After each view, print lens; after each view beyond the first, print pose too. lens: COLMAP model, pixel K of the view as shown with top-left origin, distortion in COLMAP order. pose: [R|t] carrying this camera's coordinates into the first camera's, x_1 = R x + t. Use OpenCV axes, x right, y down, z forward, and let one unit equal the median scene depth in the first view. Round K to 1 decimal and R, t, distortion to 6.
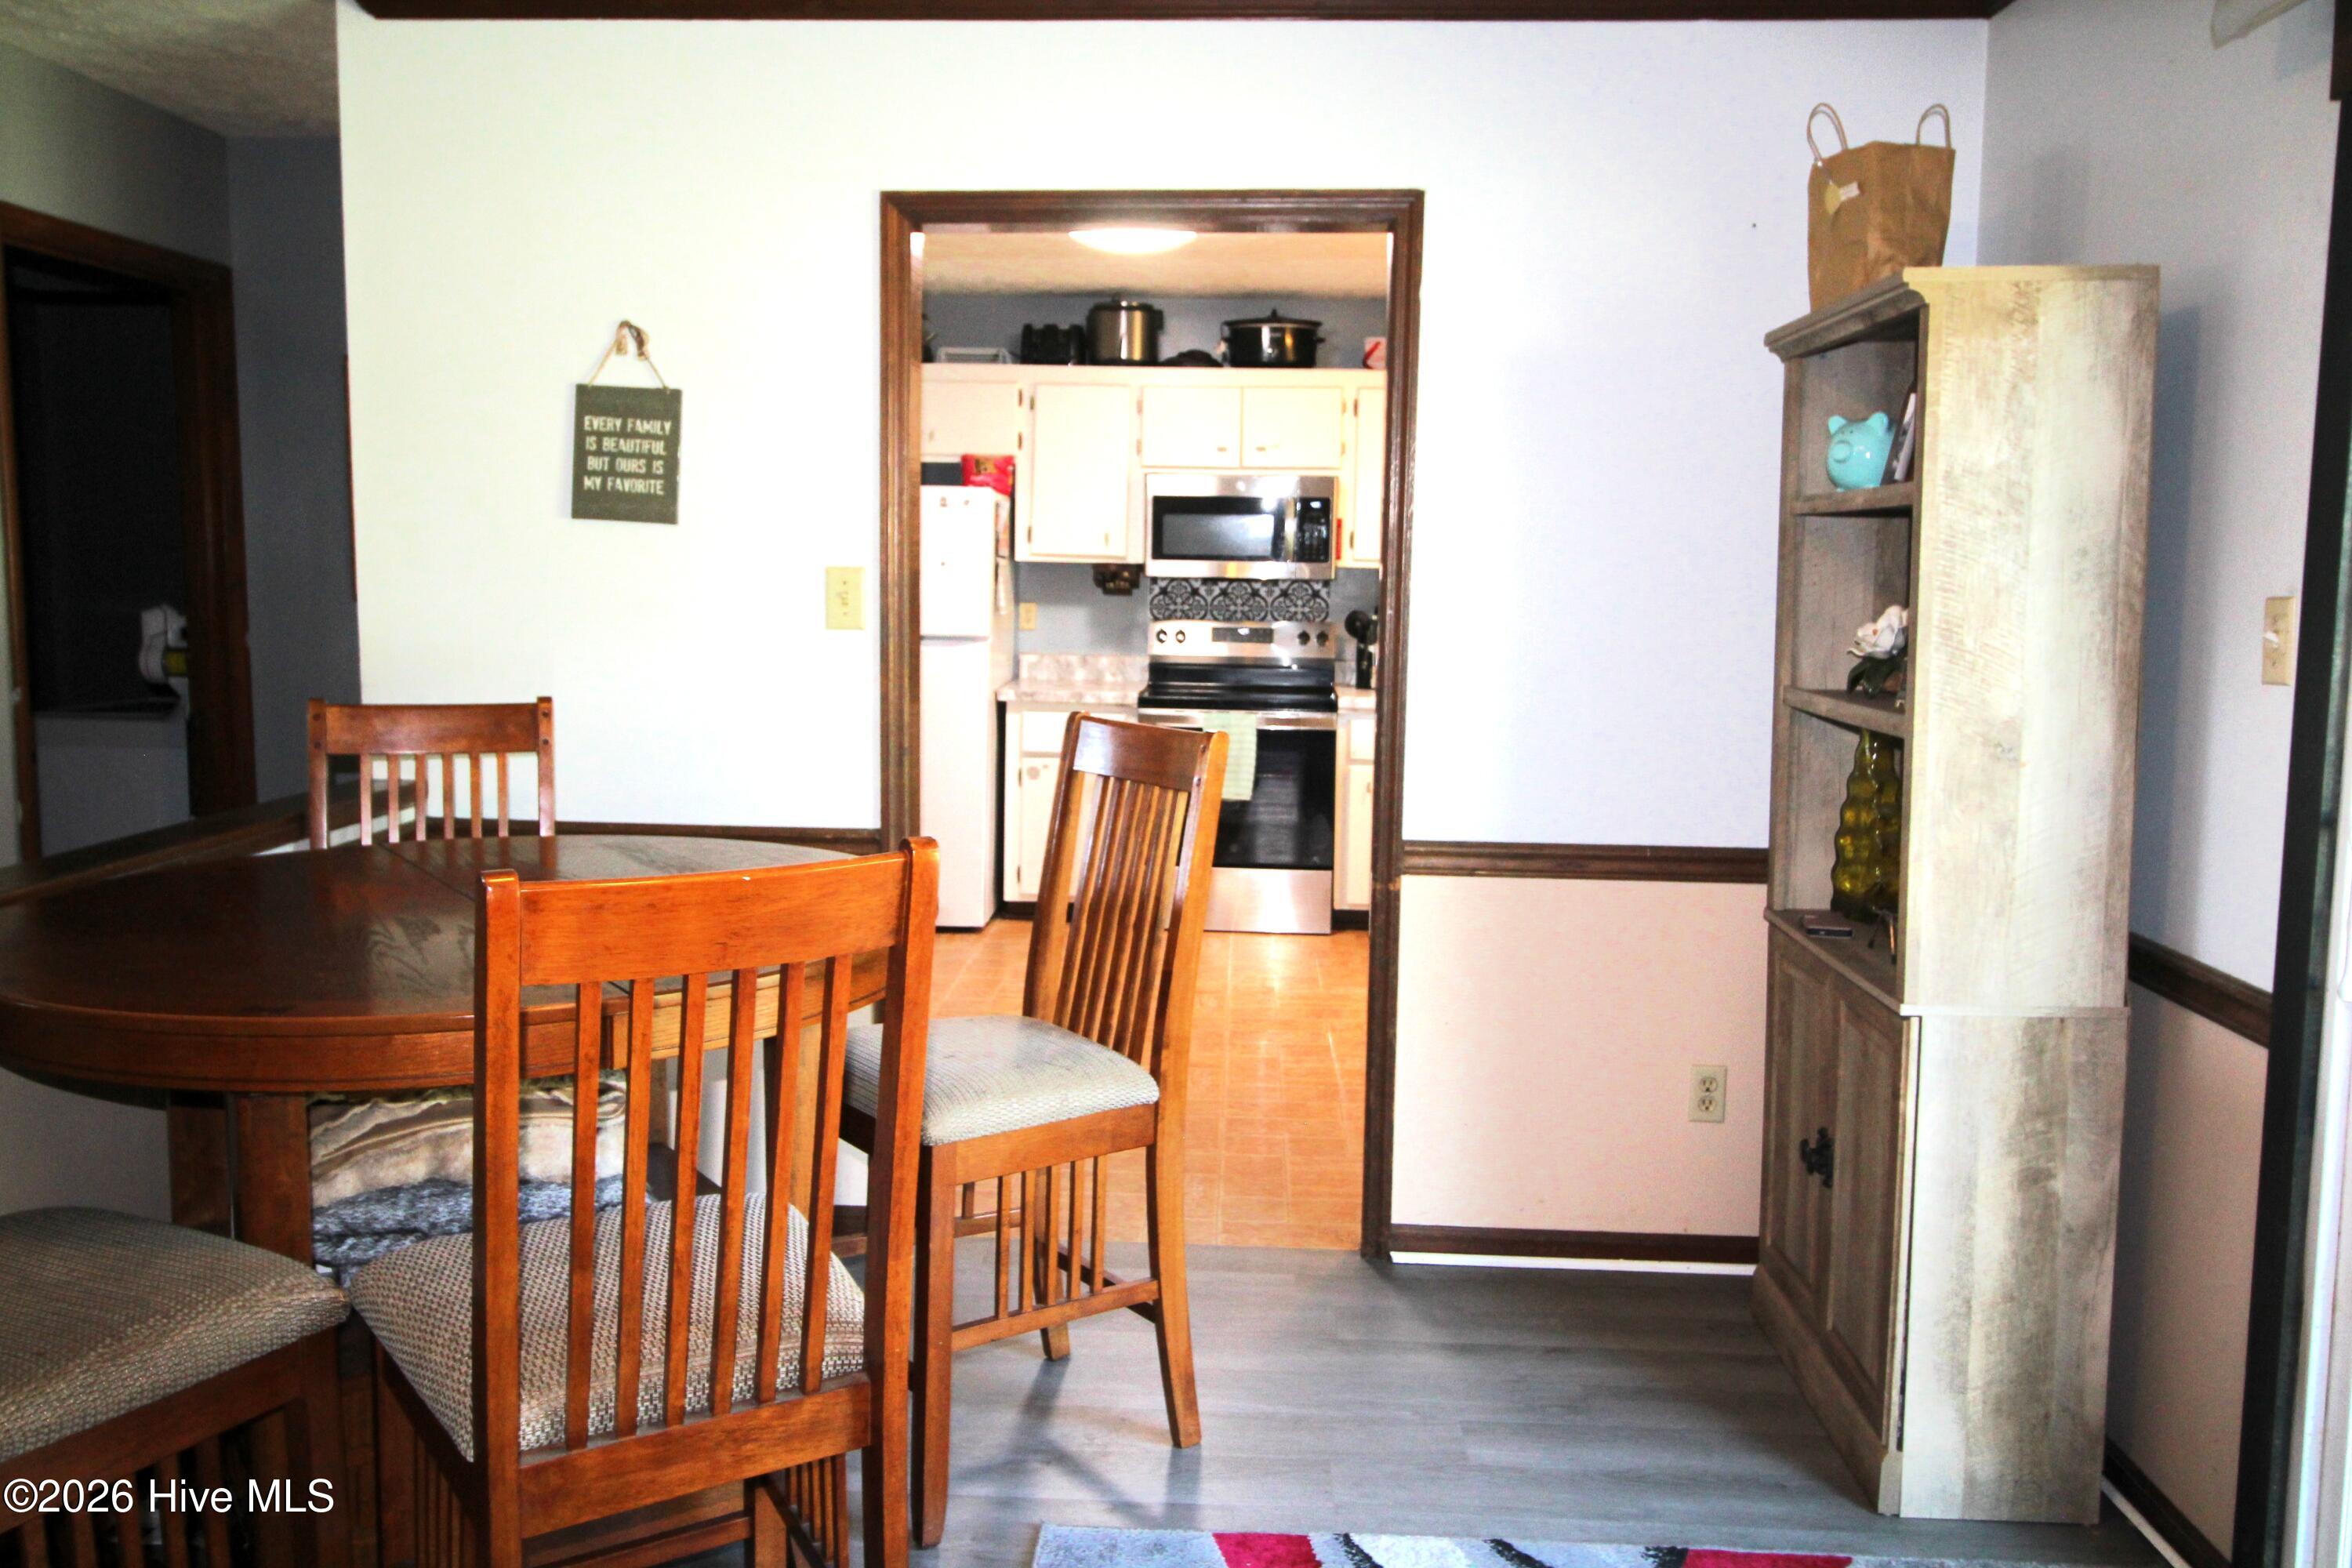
lens RADIAL K [[1860.3, 0, 1157.0], [0, 1860.3, 769.8], [0, 0, 1]] dist [0.016380, -0.005668]
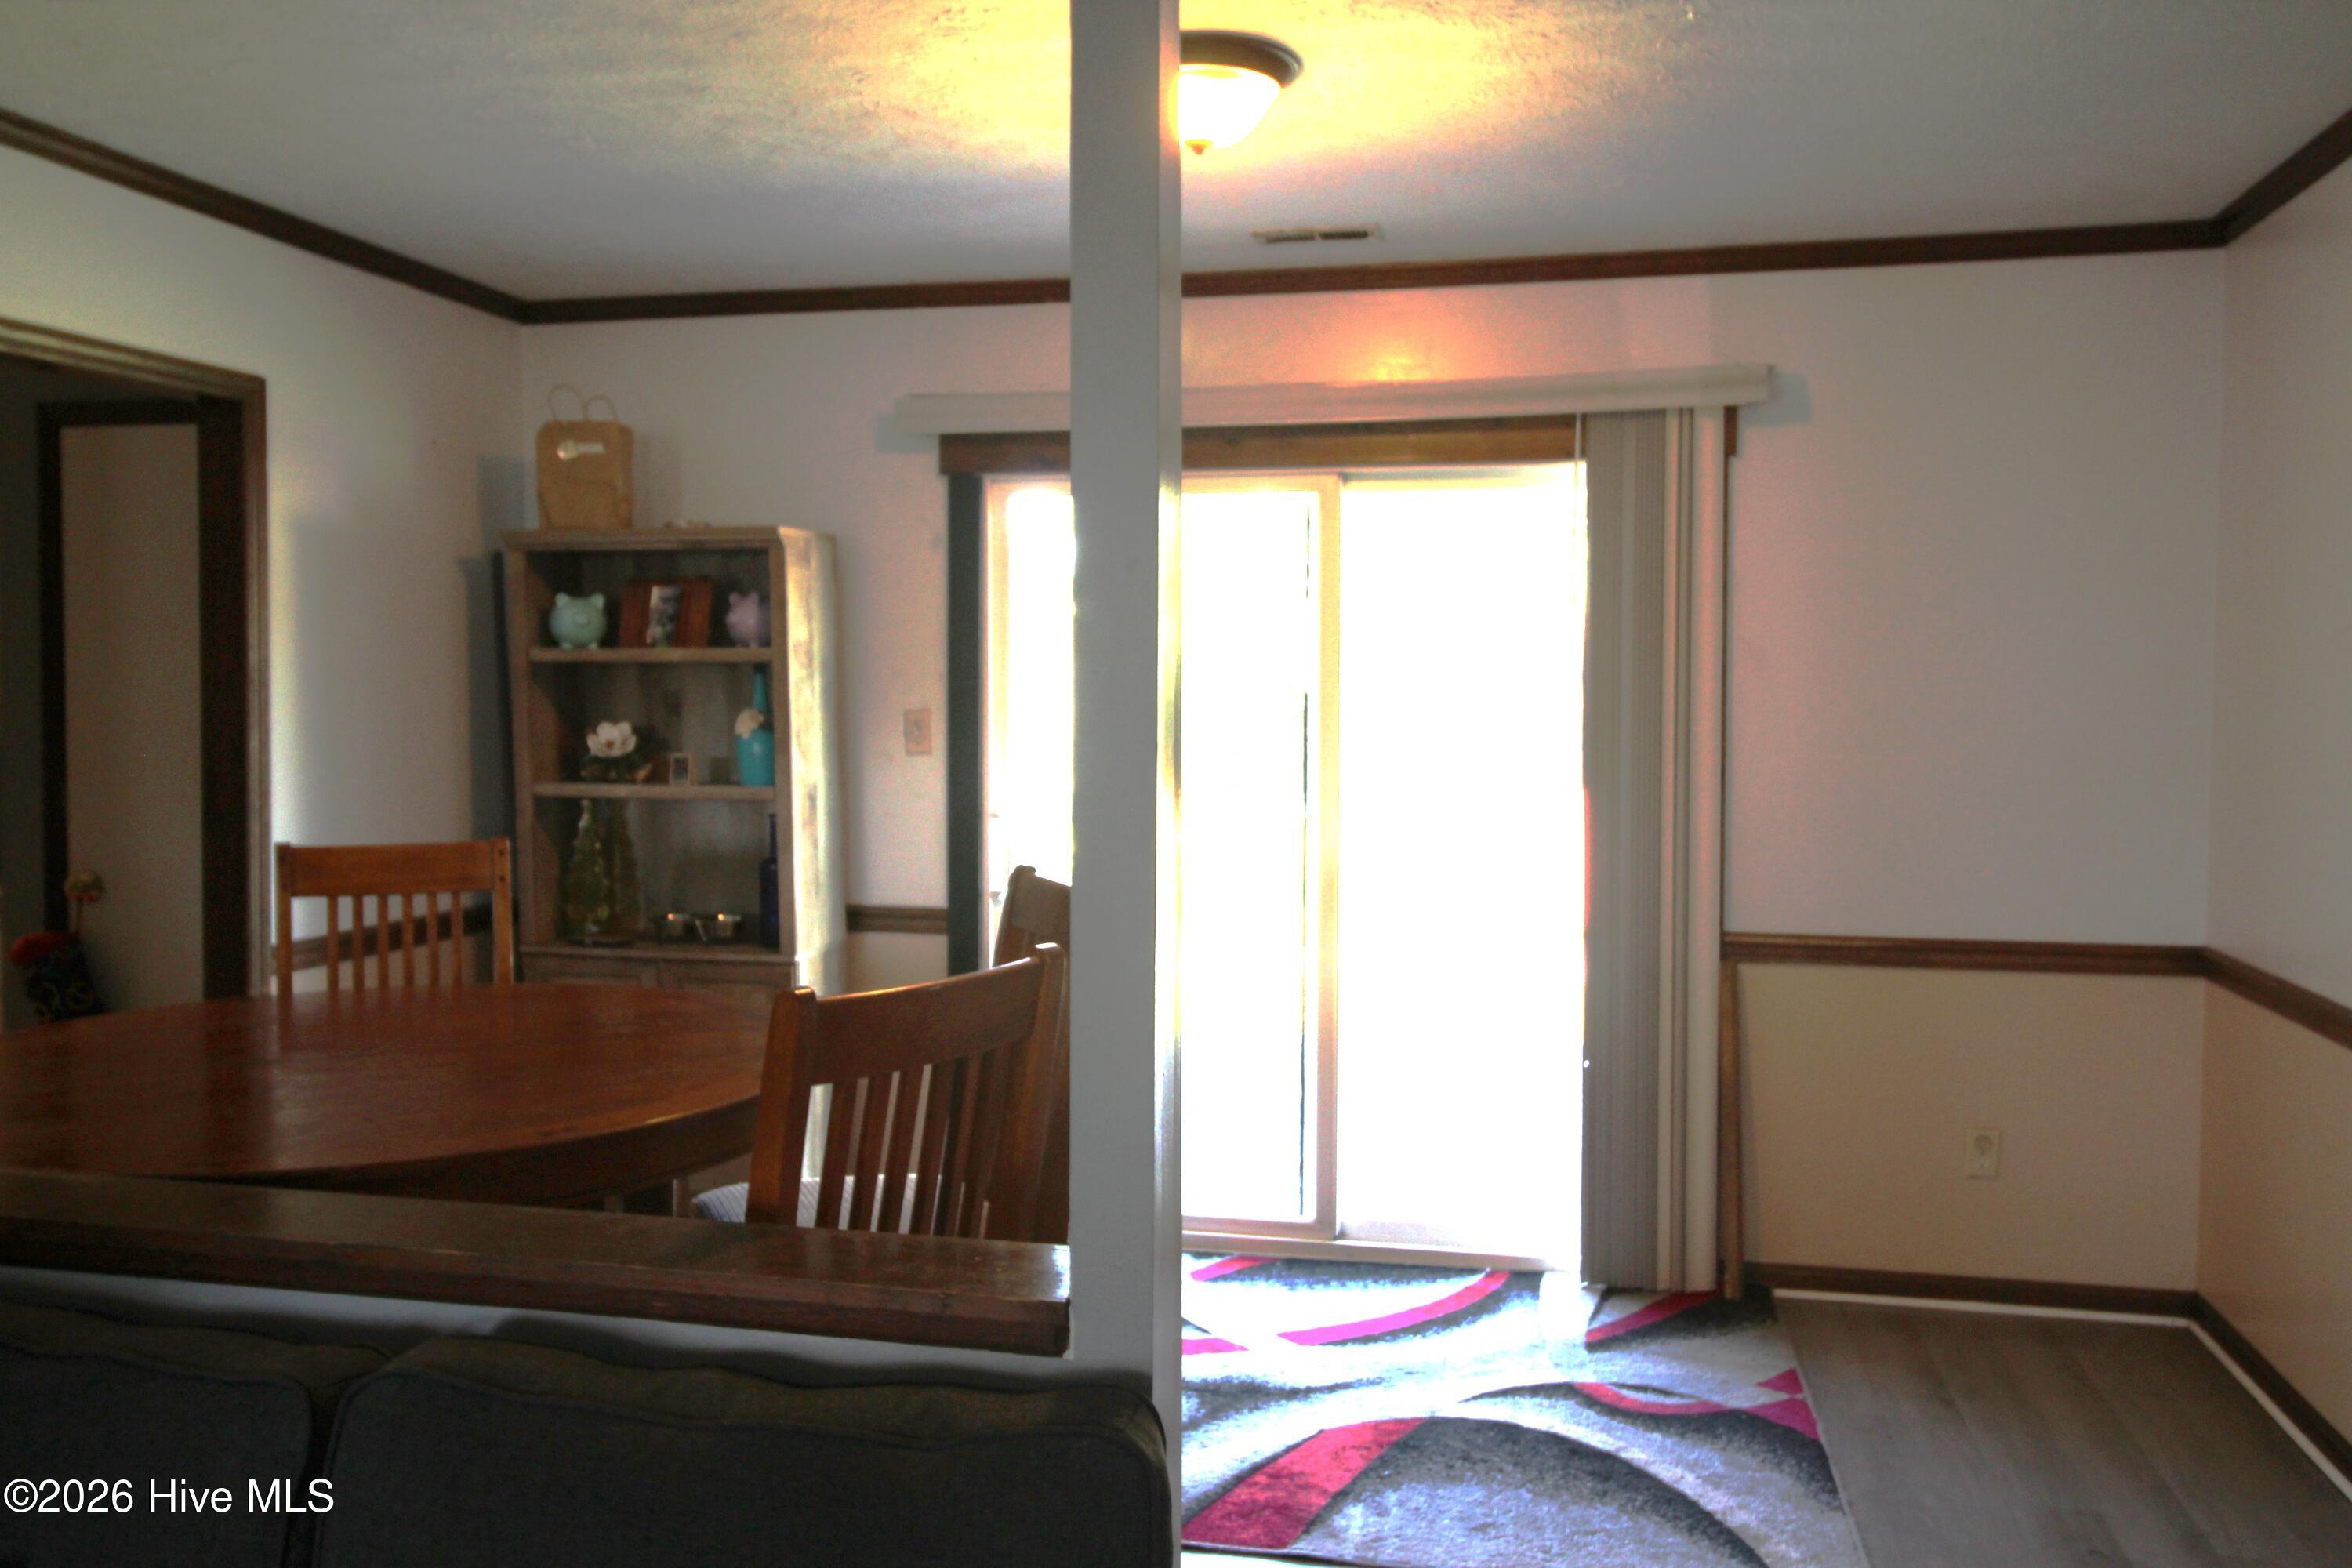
lens RADIAL K [[1860.3, 0, 1161.5], [0, 1860.3, 782.1], [0, 0, 1]] dist [0.016380, -0.005668]
pose [[0.165240, -0.062954, 0.984242, -0.907470], [0.109220, 0.992990, 0.045177, -0.053380], [-0.980187, 0.100034, 0.170957, 0.281300]]
